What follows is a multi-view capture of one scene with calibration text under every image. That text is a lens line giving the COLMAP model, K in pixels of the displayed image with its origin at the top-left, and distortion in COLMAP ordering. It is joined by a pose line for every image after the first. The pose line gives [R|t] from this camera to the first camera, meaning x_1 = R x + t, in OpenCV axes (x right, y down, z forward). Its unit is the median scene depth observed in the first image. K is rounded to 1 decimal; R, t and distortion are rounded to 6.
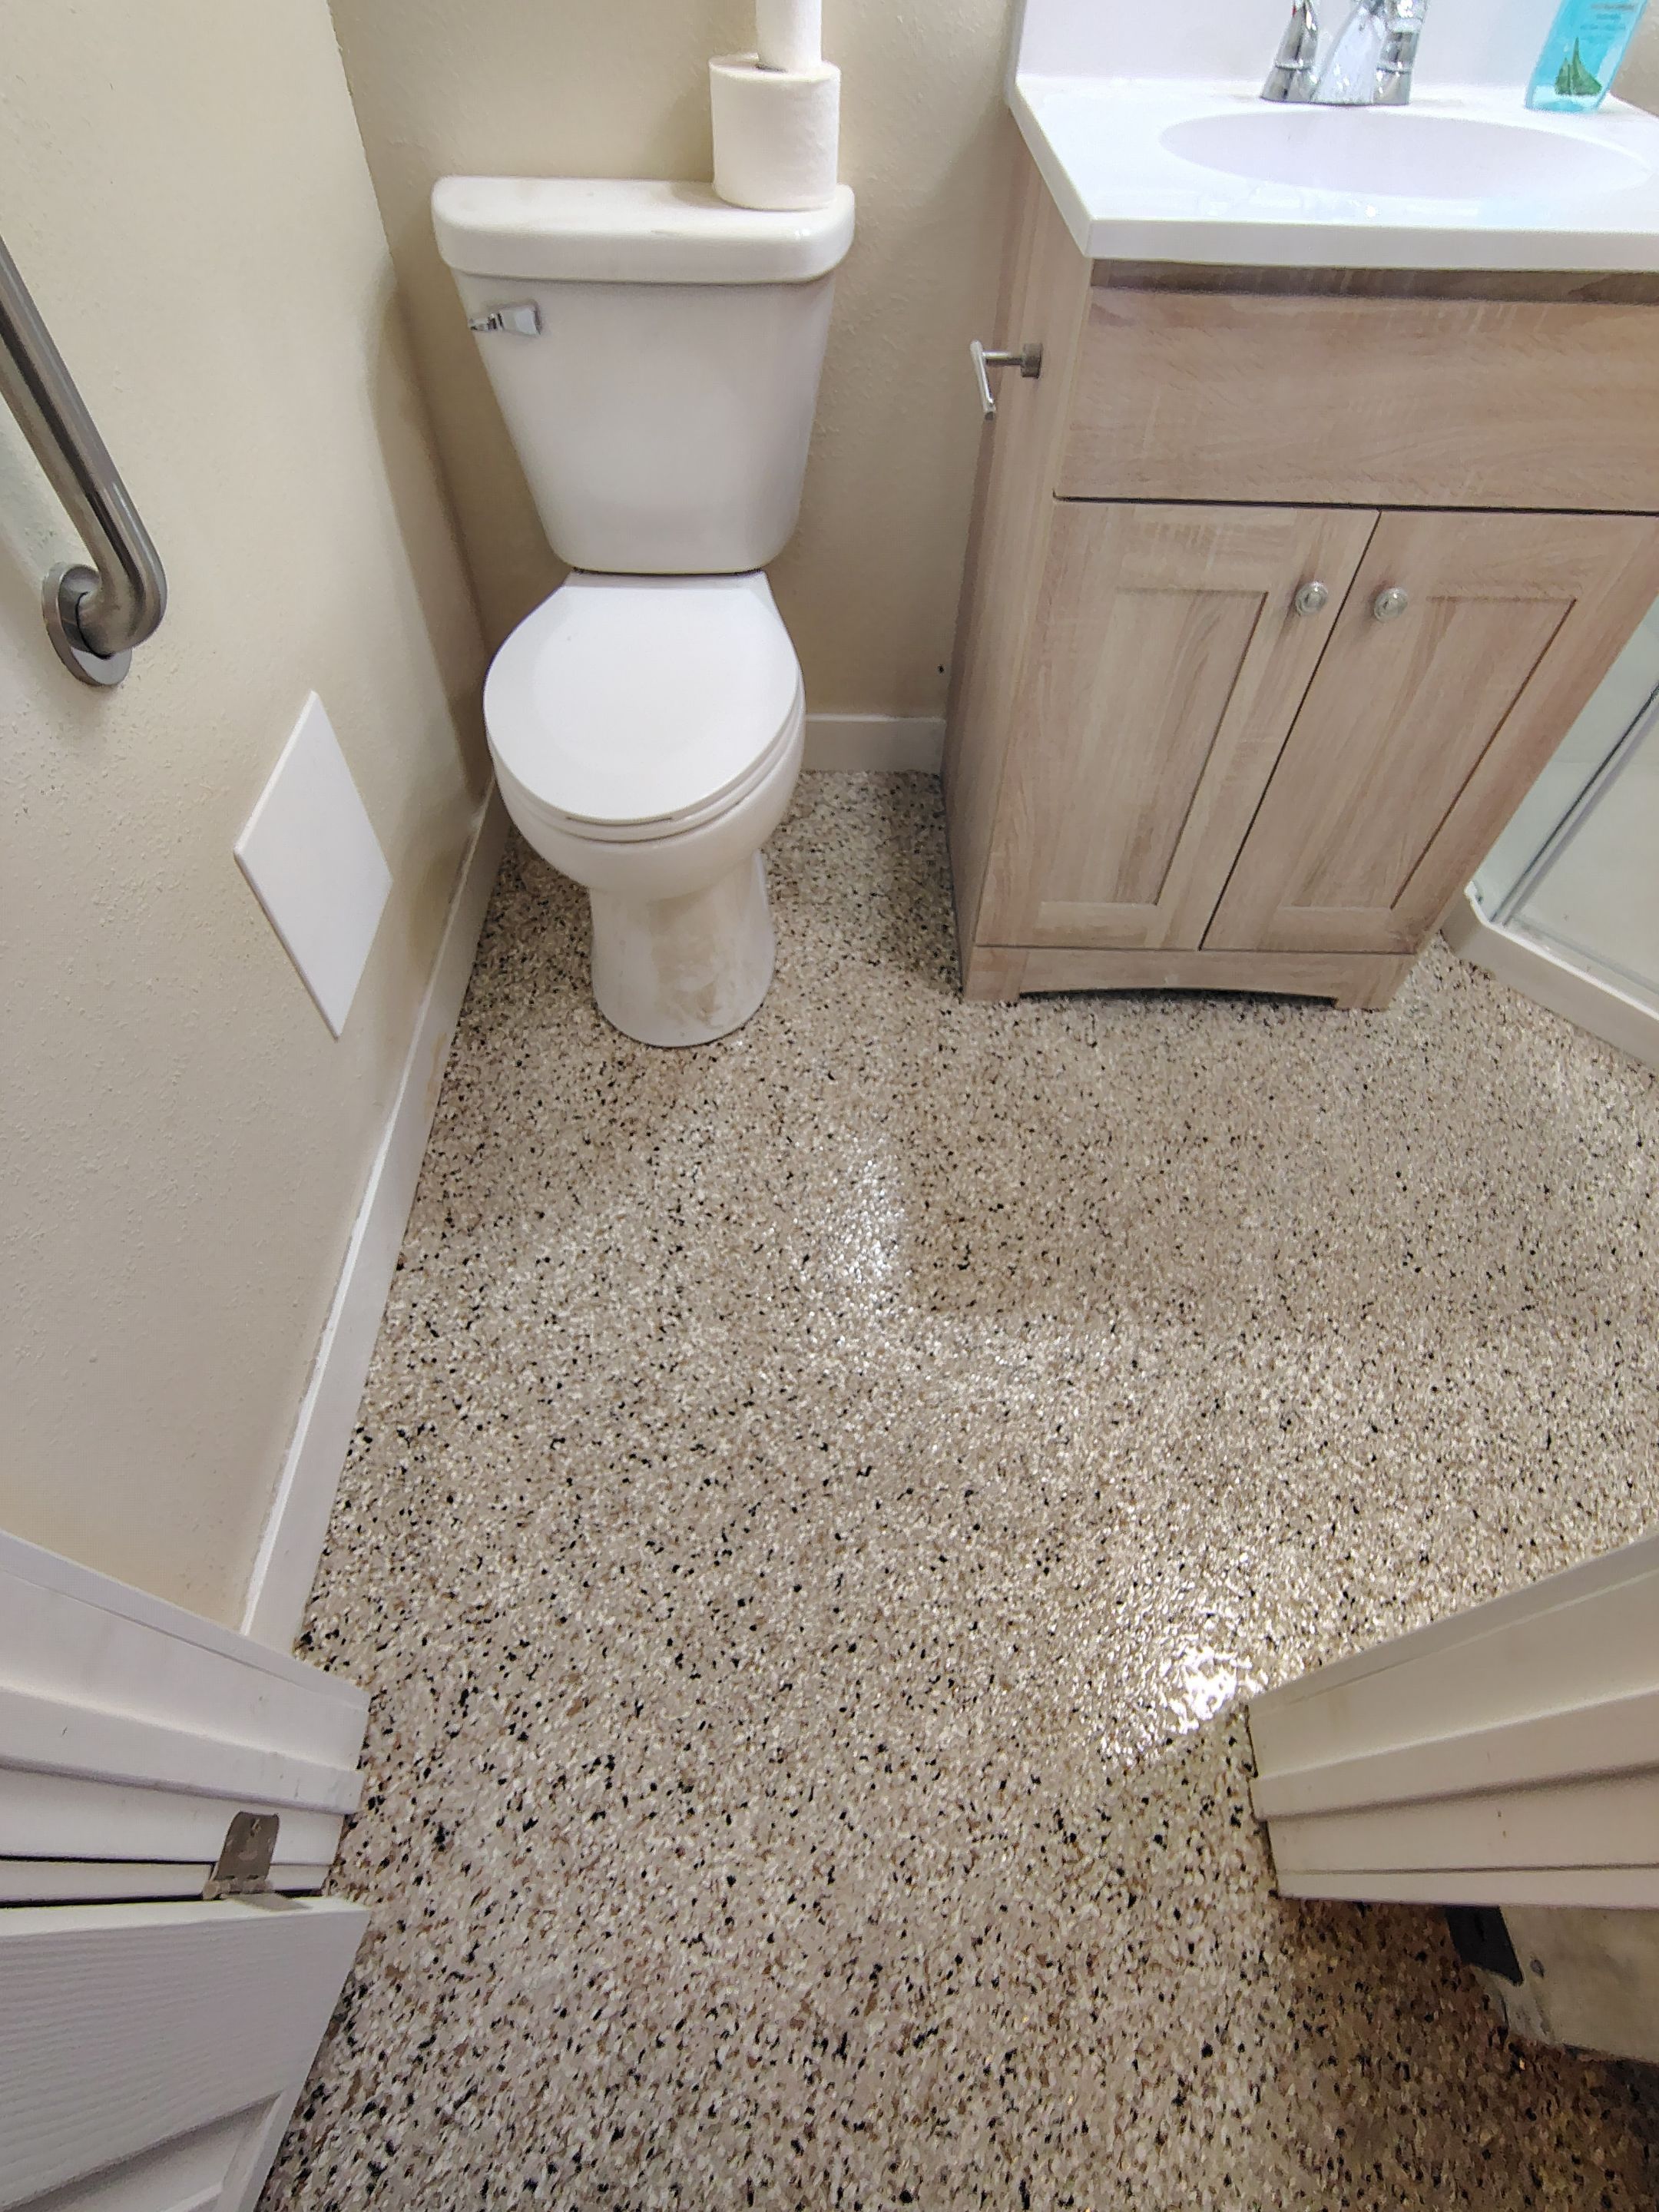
lens RADIAL K [[1051.2, 0, 826.0], [0, 1051.2, 1099.9], [0, 0, 1]] dist [-0.014453, 0.007266]
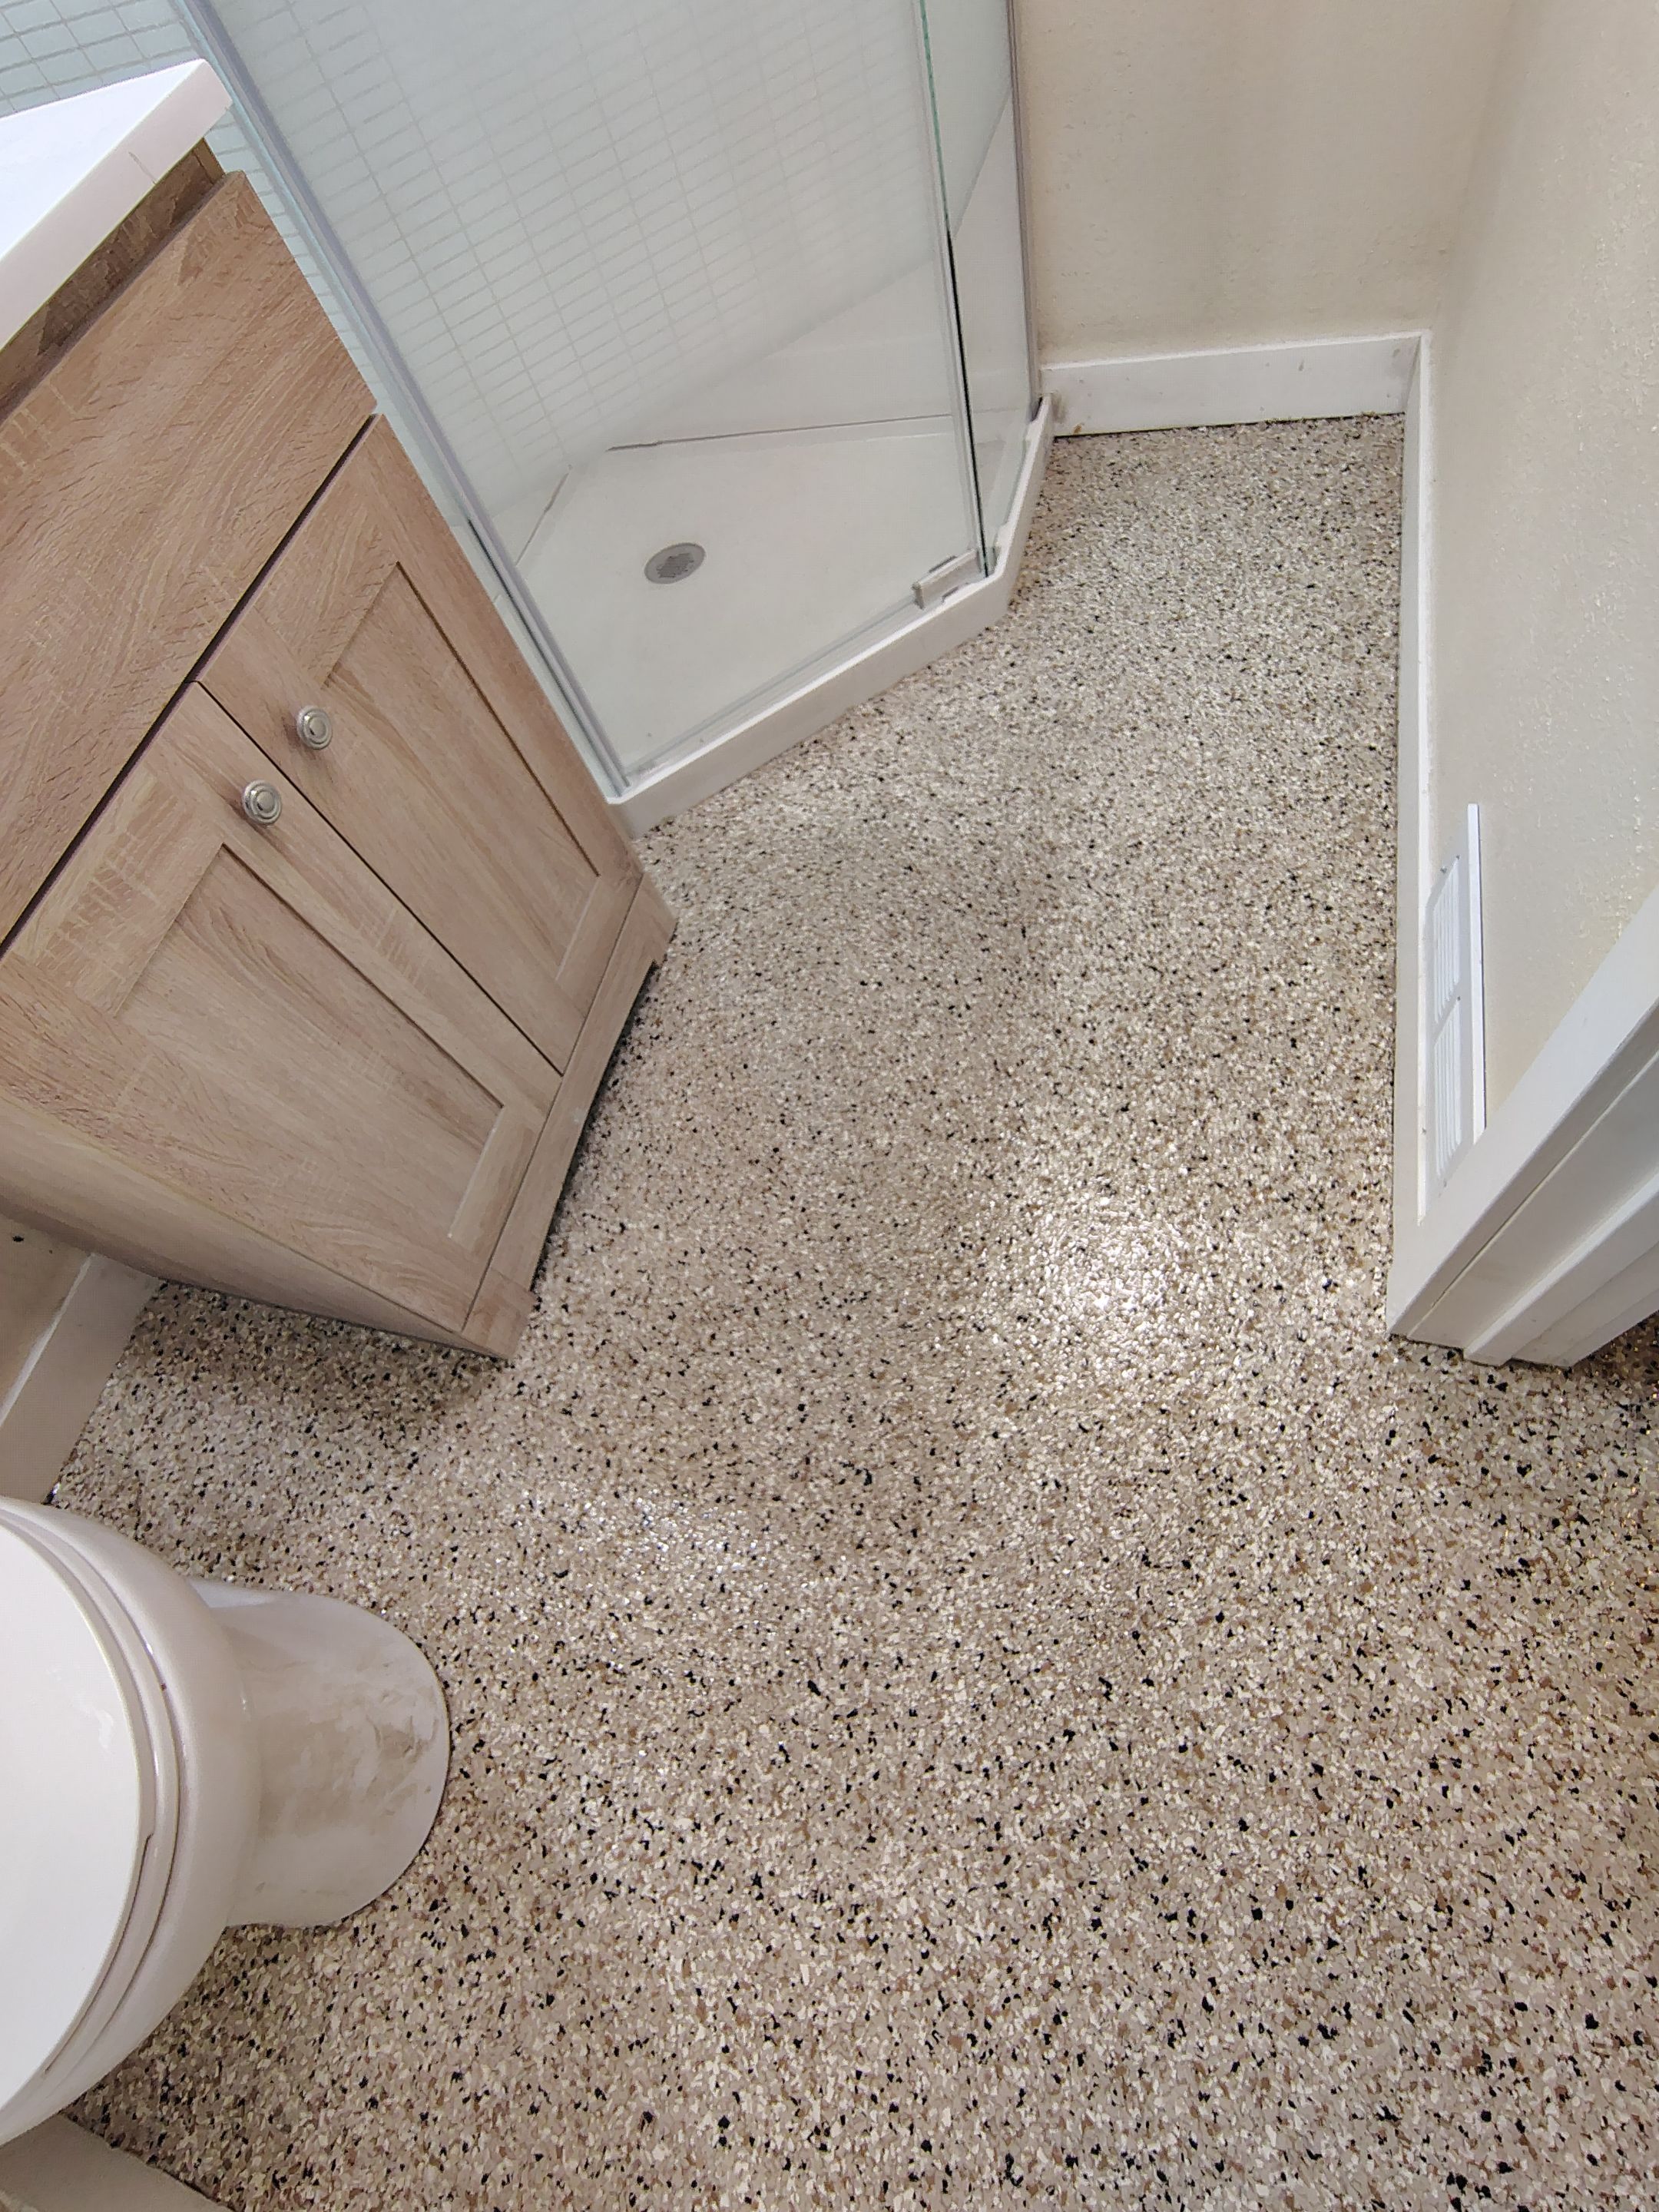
lens RADIAL K [[1051.2, 0, 832.3], [0, 1051.2, 1098.8], [0, 0, 1]] dist [-0.014453, 0.007266]
pose [[0.237993, -0.884246, 0.401832, 0.067566], [0.895196, 0.360204, 0.262445, -0.225534], [-0.376808, 0.297258, 0.877299, 0.239880]]
